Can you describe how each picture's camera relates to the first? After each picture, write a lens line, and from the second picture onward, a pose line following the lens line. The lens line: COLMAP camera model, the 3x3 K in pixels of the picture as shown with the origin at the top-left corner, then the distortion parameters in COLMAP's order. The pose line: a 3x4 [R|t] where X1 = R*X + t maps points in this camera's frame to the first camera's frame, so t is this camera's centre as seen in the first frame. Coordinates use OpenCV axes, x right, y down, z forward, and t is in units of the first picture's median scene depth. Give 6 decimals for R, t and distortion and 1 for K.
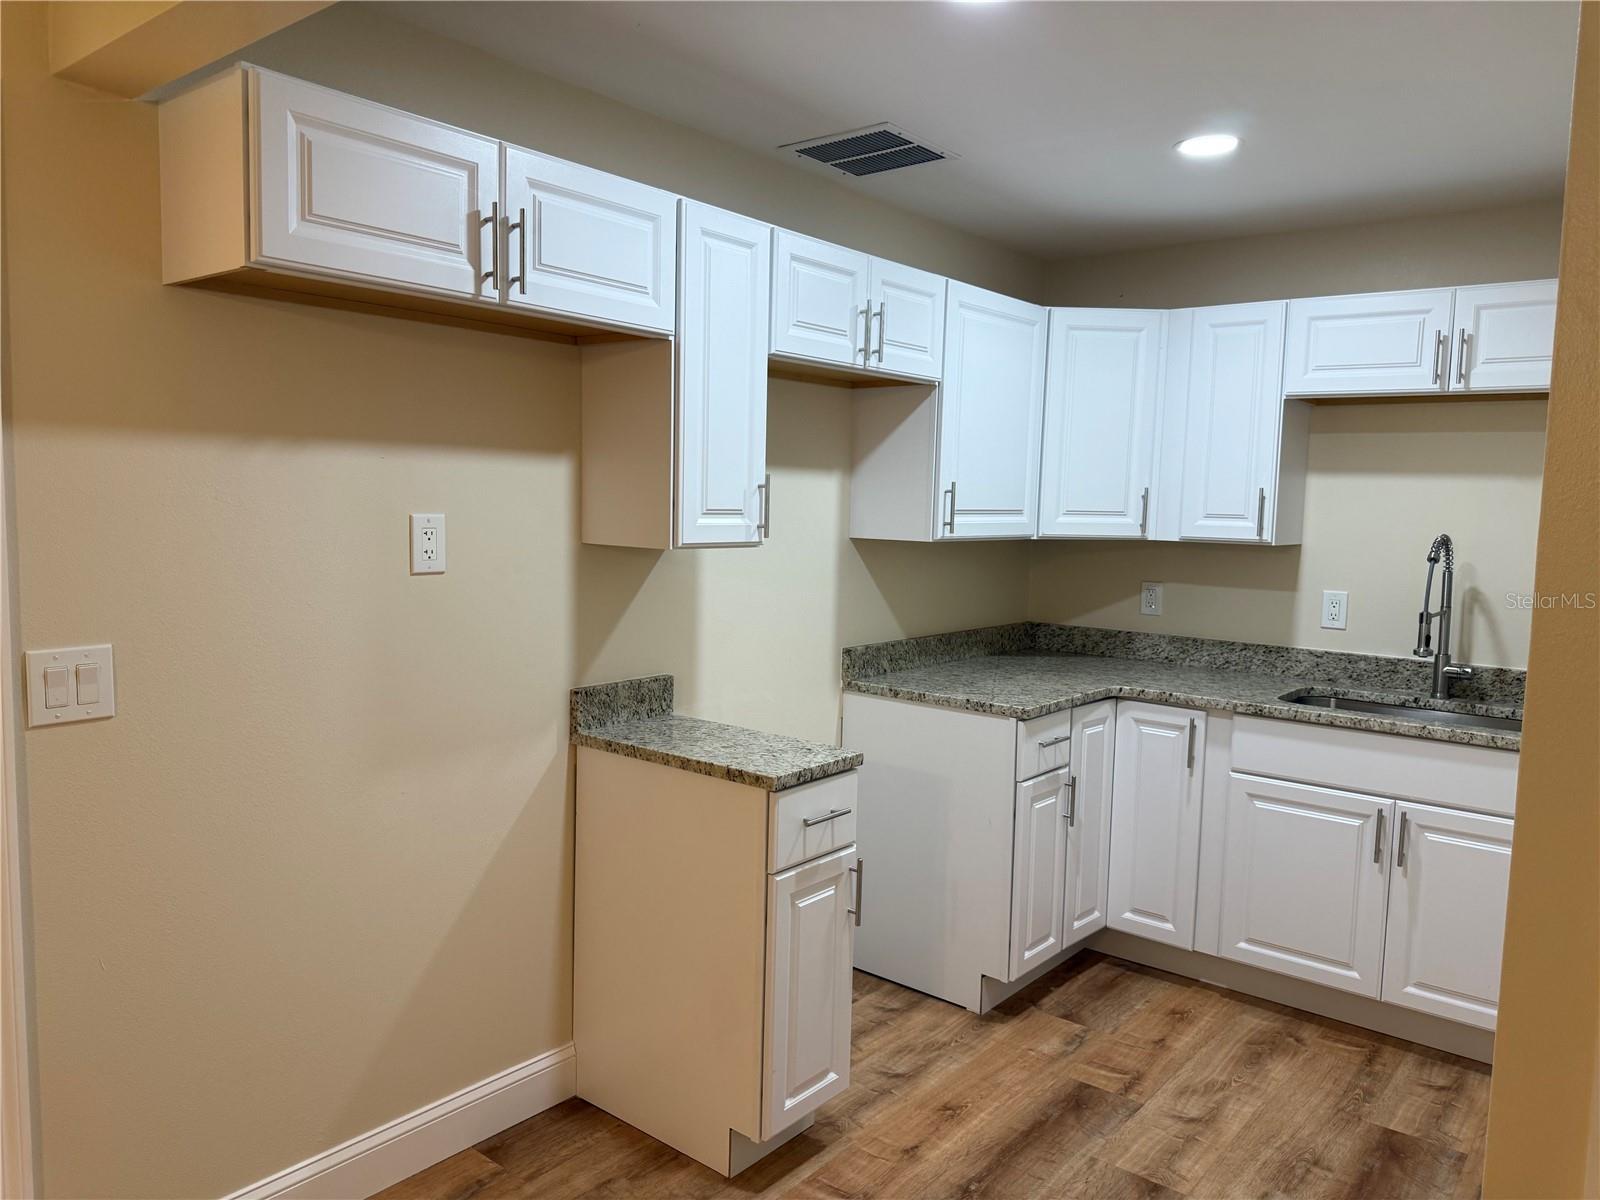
lens RADIAL K [[1150.0, 0, 809.7], [0, 1150.0, 600.8], [0, 0, 1]] dist [0.053988, -0.074150]
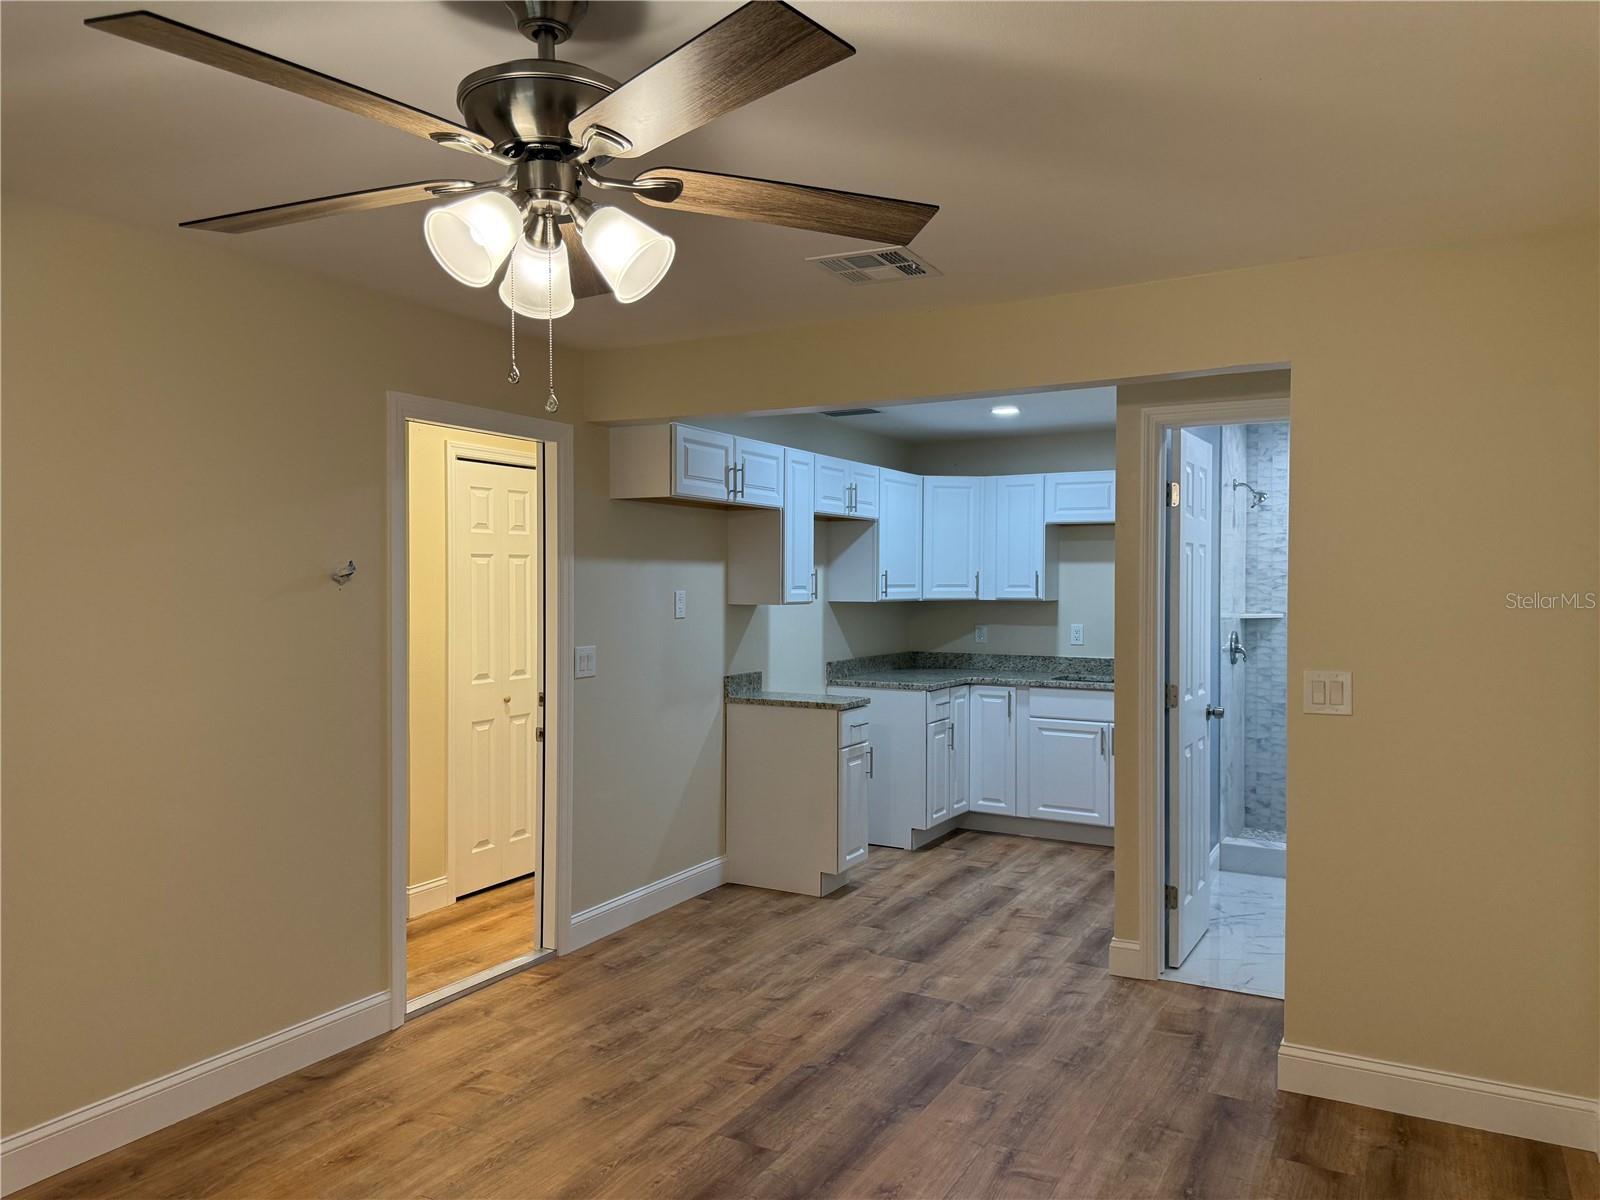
lens RADIAL K [[1150.0, 0, 803.7], [0, 1150.0, 594.8], [0, 0, 1]] dist [0.053988, -0.074150]
pose [[0.983806, -0.025301, 0.177441, -0.377981], [0.039261, 0.996365, -0.075605, 0.082309], [-0.174883, 0.081347, 0.981223, -0.920192]]
